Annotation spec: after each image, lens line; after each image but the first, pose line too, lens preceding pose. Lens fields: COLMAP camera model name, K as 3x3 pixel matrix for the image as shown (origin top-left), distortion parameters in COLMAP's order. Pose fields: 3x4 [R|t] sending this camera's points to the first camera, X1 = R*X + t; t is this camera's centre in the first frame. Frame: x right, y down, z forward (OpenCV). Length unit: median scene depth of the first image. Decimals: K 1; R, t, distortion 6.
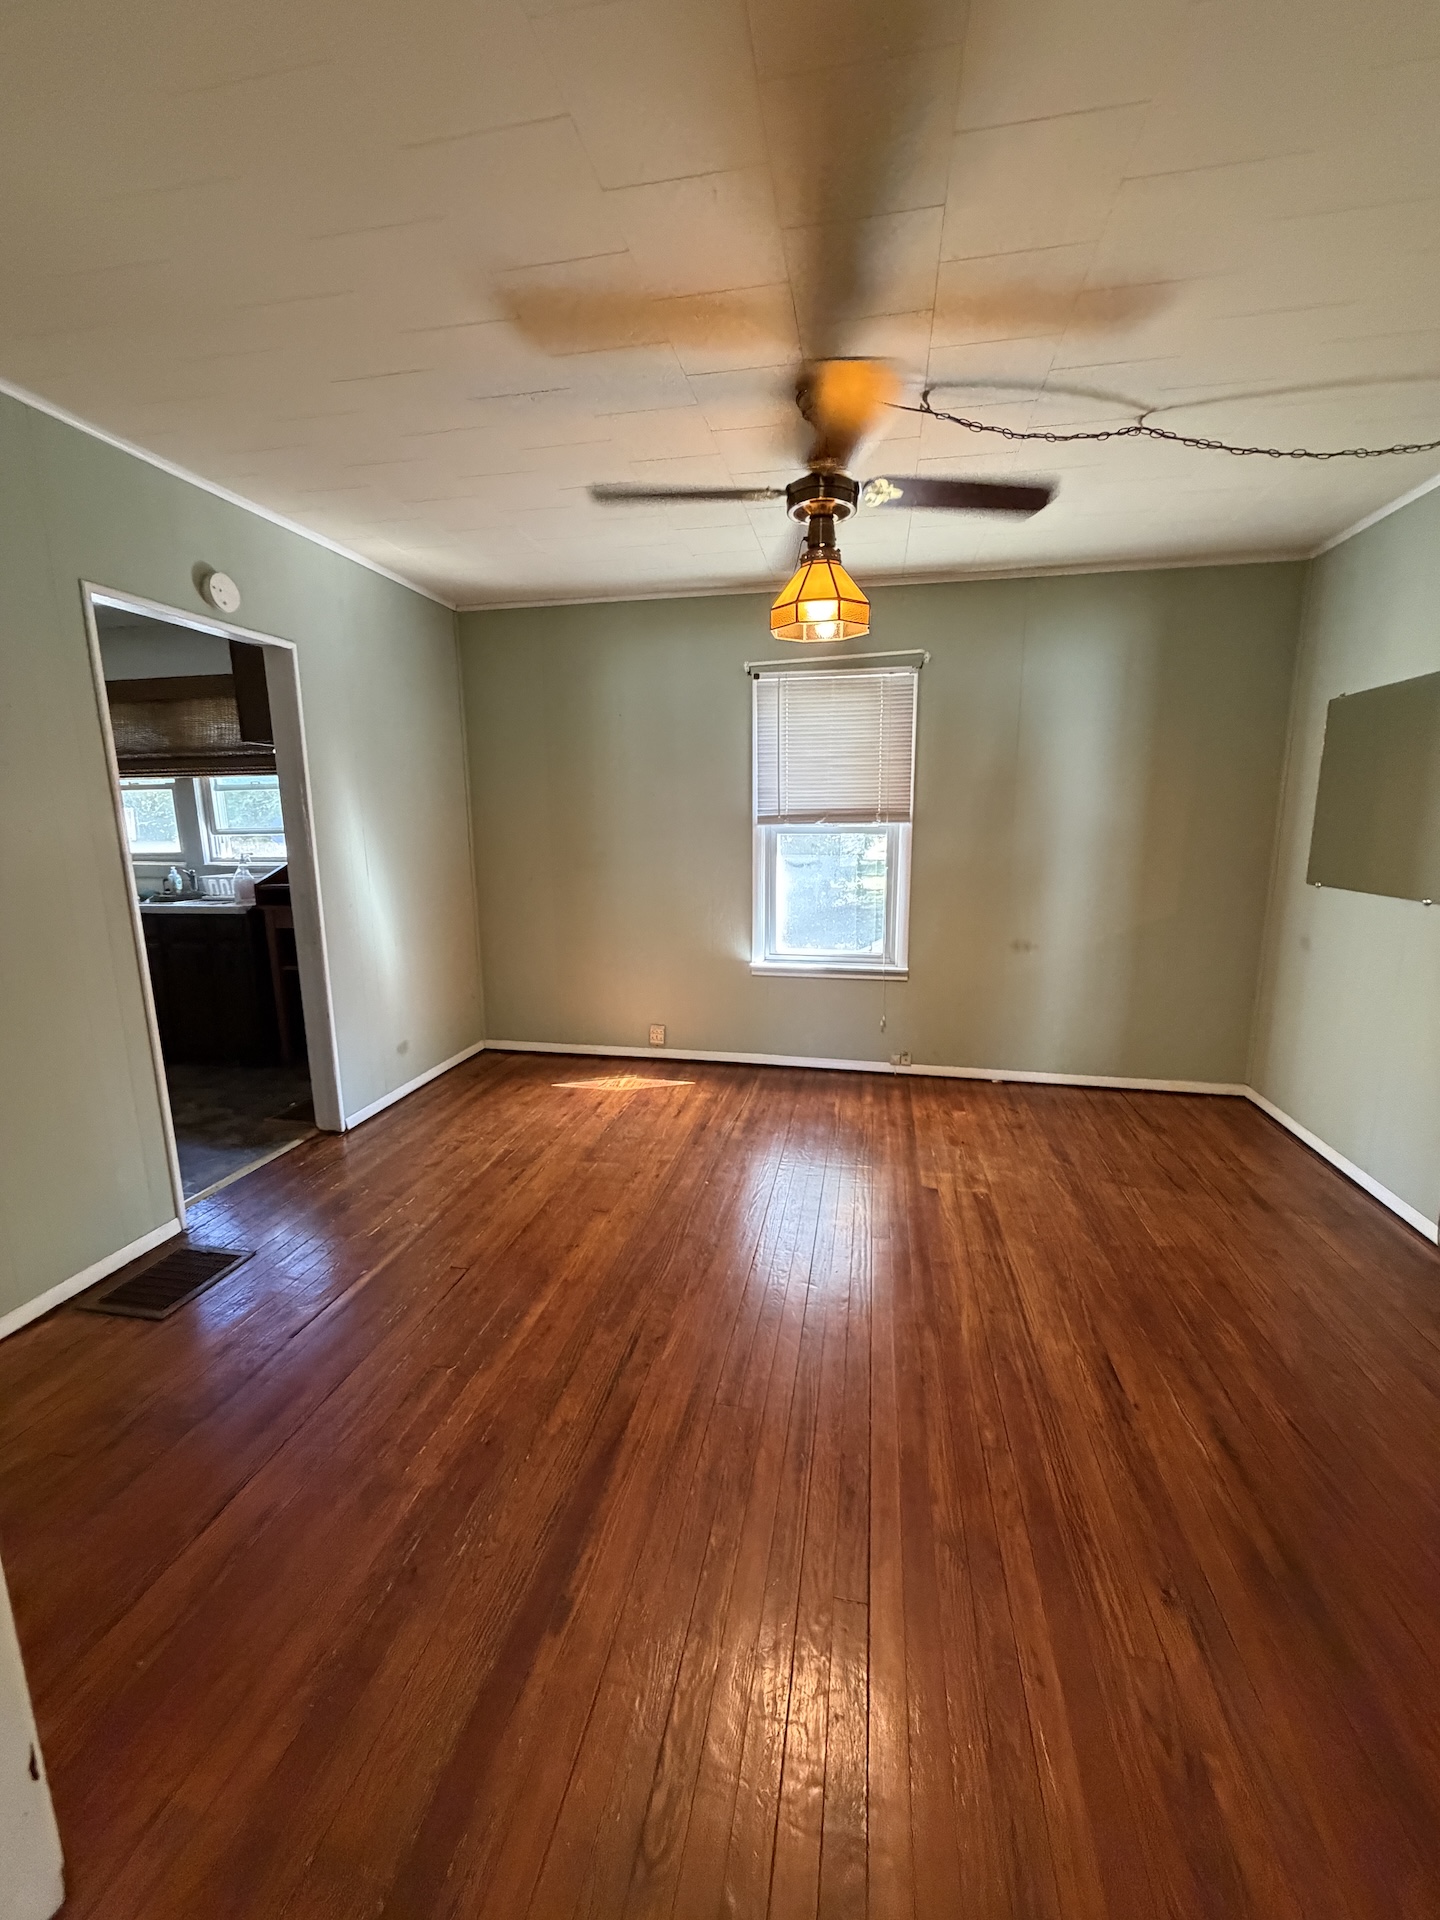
lens RADIAL K [[768.7, 0, 720.0], [0, 768.7, 960.0], [0, 0, 1]] dist [-0.001639, 0.000207]
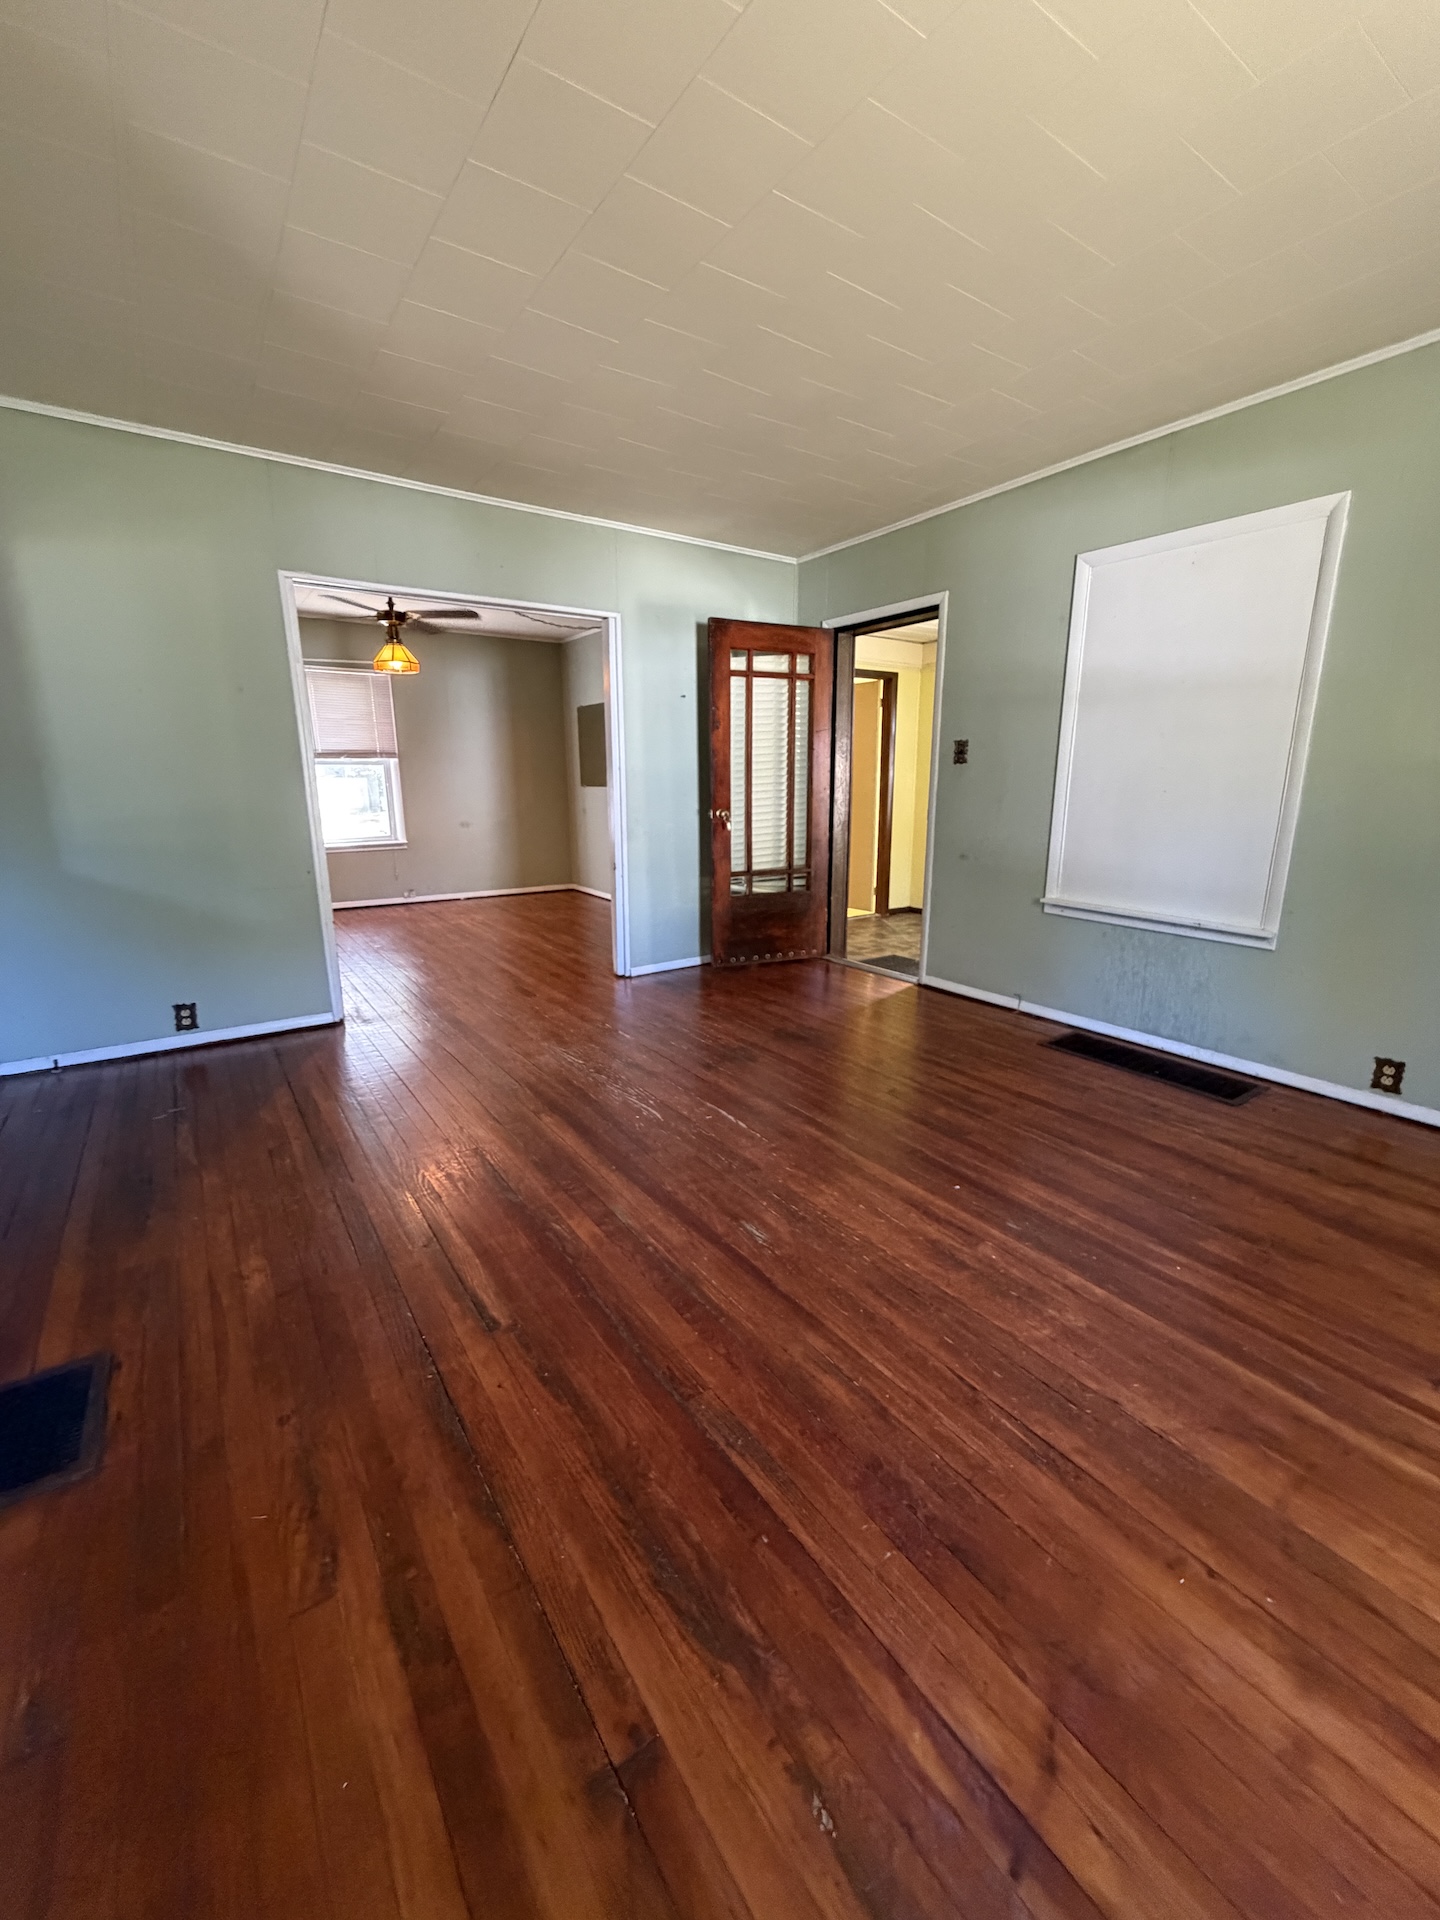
lens RADIAL K [[768.7, 0, 720.0], [0, 768.7, 960.0], [0, 0, 1]] dist [-0.001639, 0.000207]
pose [[0.693674, -0.166303, 0.700828, -0.689790], [0.134364, 0.985779, 0.100929, 0.251336], [-0.707646, 0.024154, 0.706154, -0.966322]]
